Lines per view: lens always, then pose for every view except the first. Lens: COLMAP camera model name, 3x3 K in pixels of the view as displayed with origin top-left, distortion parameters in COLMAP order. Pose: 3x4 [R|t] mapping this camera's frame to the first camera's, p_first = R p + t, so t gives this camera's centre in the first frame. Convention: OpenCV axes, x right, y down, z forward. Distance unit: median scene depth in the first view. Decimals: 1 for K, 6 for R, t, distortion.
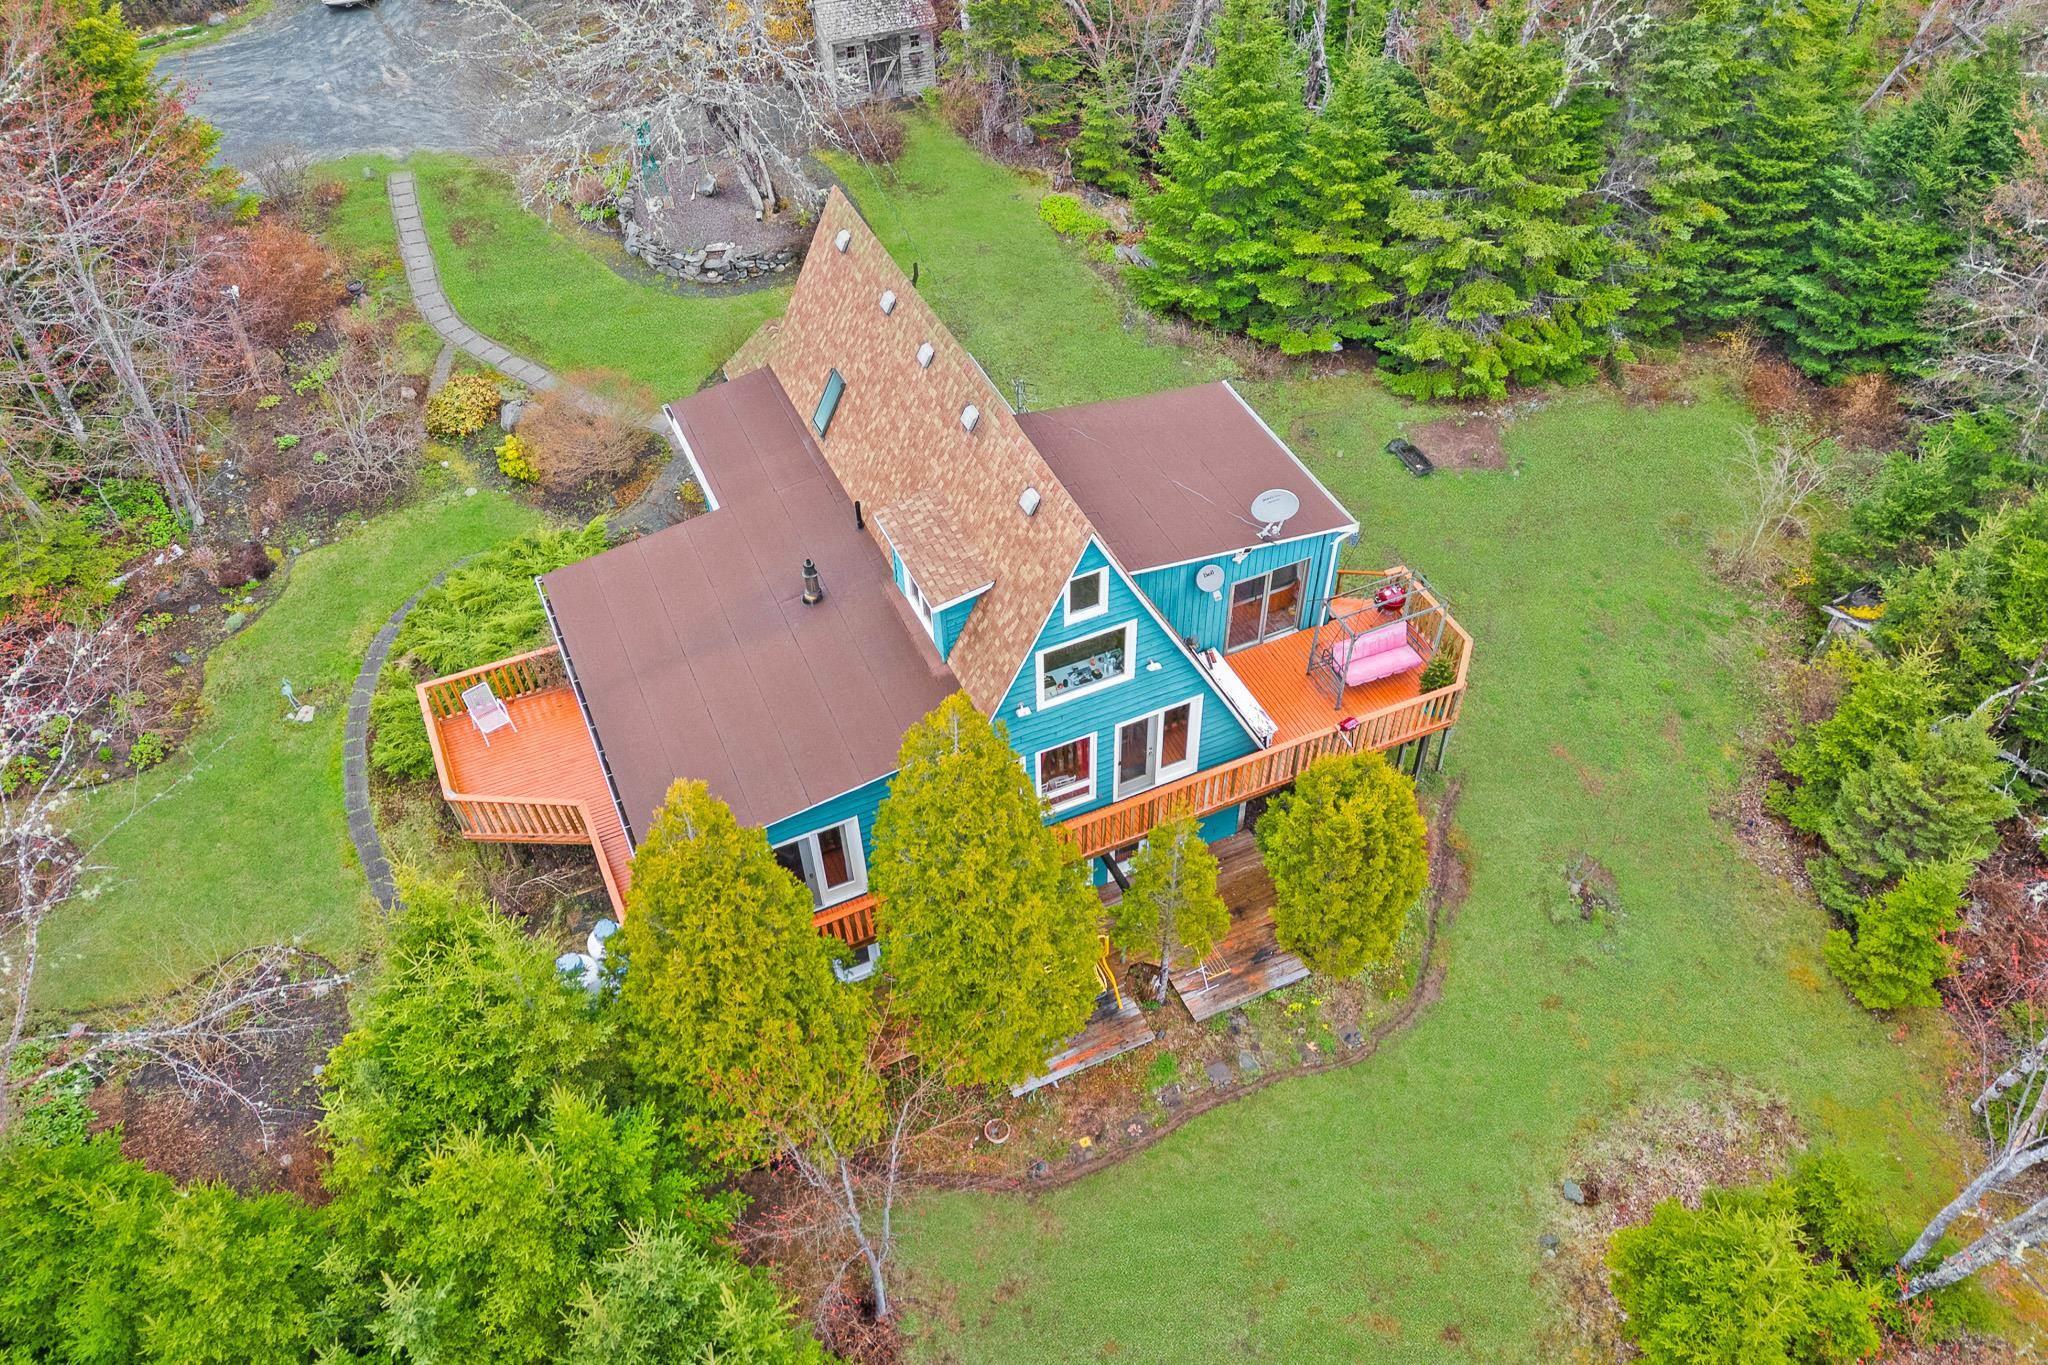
lens RADIAL K [[1611.1, 0, 1031.1], [0, 1611.1, 754.4], [0, 0, 1]] dist [0.068399, -0.021727]
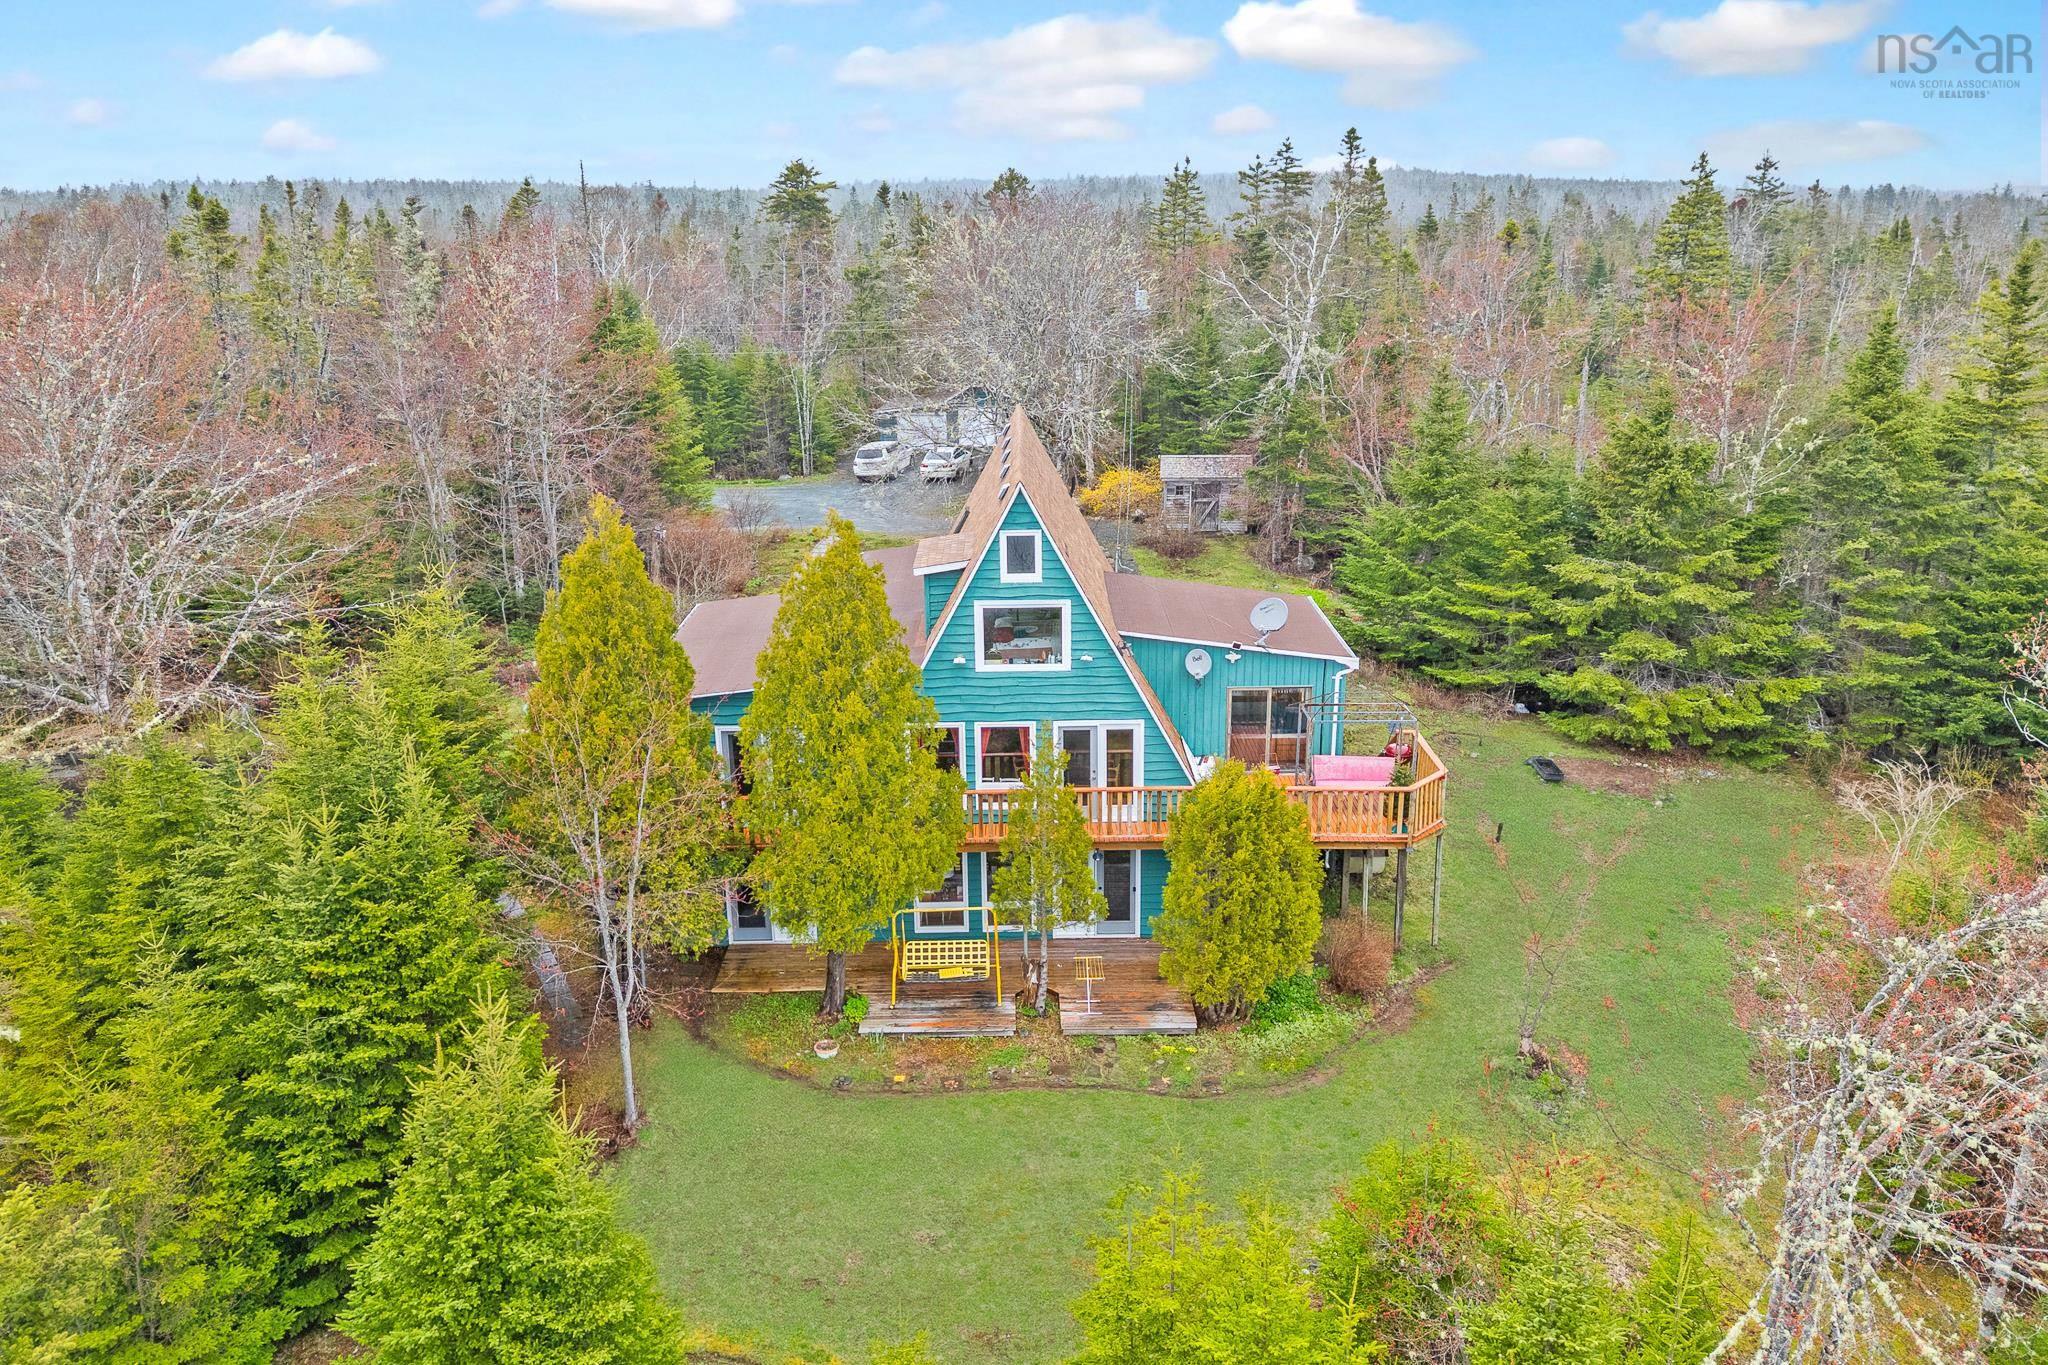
lens RADIAL K [[1611.1, 0, 1016.1], [0, 1611.1, 692.9], [0, 0, 1]] dist [0.068399, -0.021727]
pose [[0.909867, 0.128318, -0.394559, 0.333249], [-0.310349, 0.841639, -0.441958, 0.331969], [0.275365, 0.524574, 0.805603, 0.071018]]
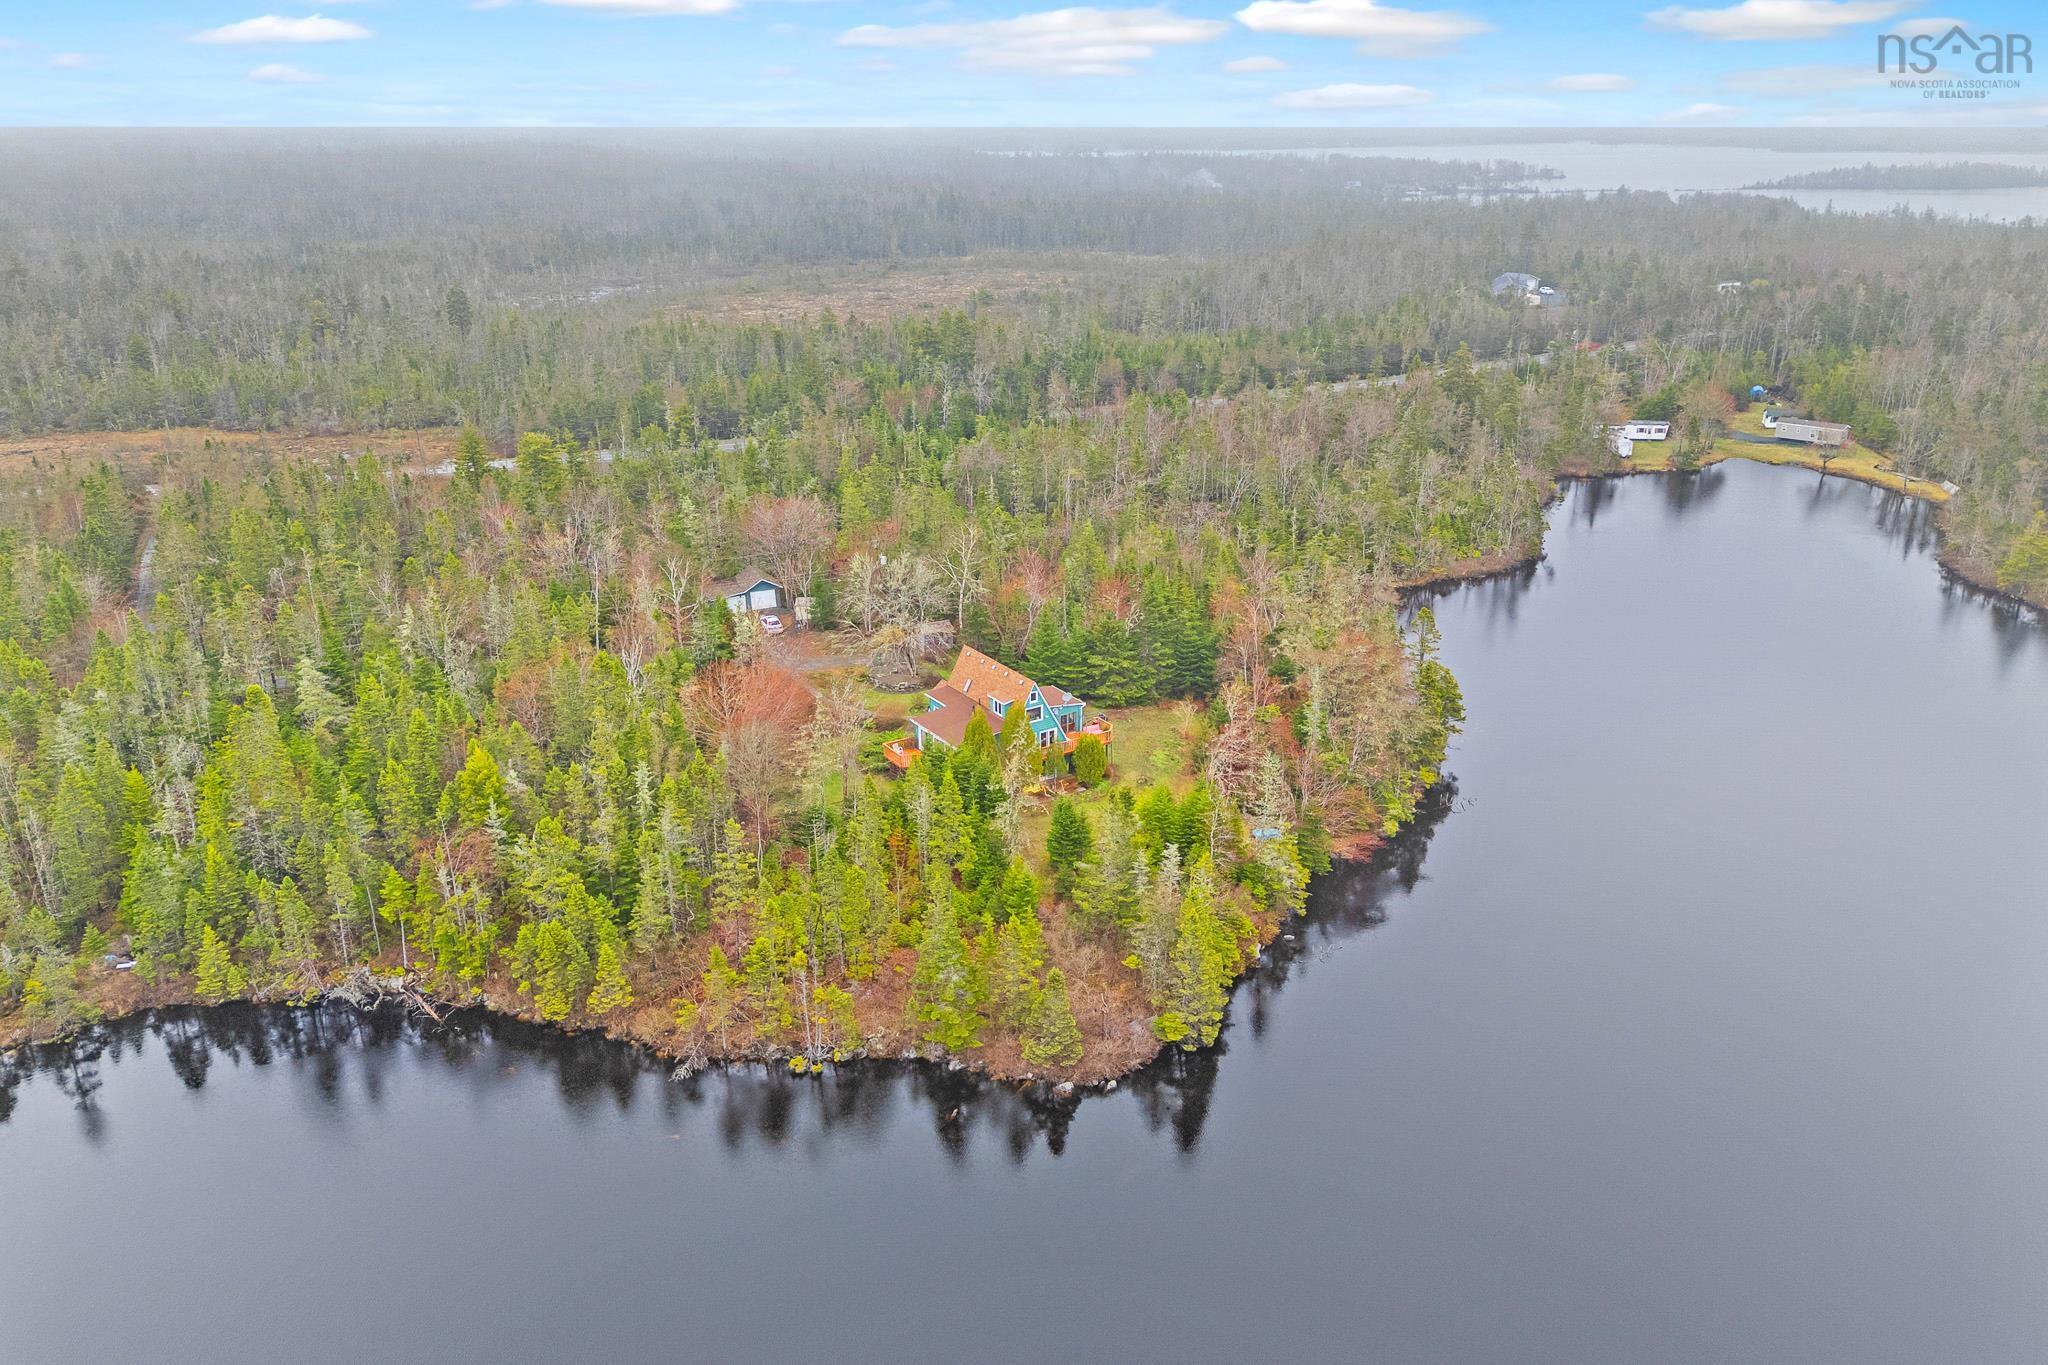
lens RADIAL K [[1611.1, 0, 1020.5], [0, 1611.1, 683.1], [0, 0, 1]] dist [0.068399, -0.021727]
pose [[0.989934, -0.042179, 0.135097, -0.466332], [0.099390, 0.886750, -0.451438, 1.449411], [-0.100756, 0.460321, 0.882016, -2.373862]]
